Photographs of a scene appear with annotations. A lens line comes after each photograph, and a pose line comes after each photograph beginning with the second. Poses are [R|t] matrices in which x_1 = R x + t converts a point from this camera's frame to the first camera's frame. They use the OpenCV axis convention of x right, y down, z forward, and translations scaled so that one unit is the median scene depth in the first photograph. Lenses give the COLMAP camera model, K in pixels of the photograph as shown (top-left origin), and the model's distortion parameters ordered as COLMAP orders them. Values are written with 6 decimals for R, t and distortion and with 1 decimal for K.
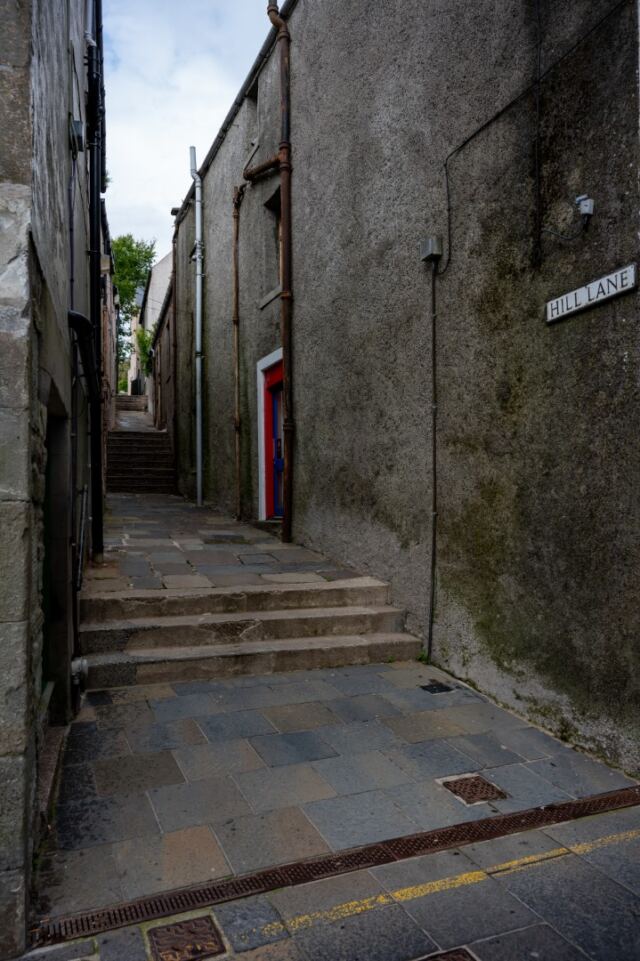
lens RADIAL K [[763.1, 0, 319.6], [0, 763.1, 484.0], [0, 0, 1]] dist [0.001484, 0.002101]
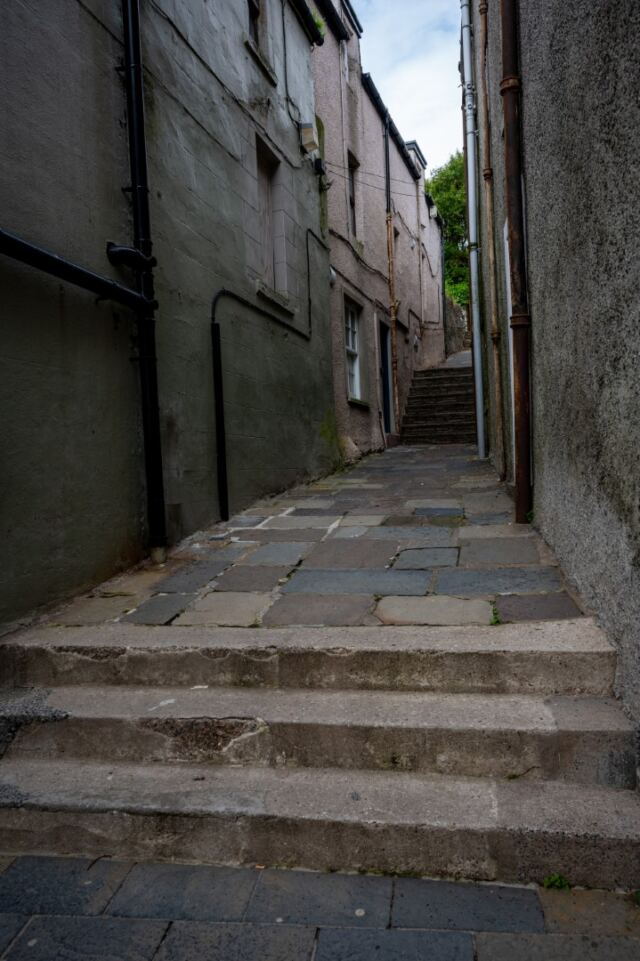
lens RADIAL K [[763.1, 0, 320.8], [0, 763.1, 480.5], [0, 0, 1]] dist [0.001484, 0.002101]
pose [[0.849060, -0.018888, -0.527959, 0.191334], [0.051591, 0.997548, 0.047280, 0.014745], [0.525772, -0.067382, 0.847953, 0.632229]]
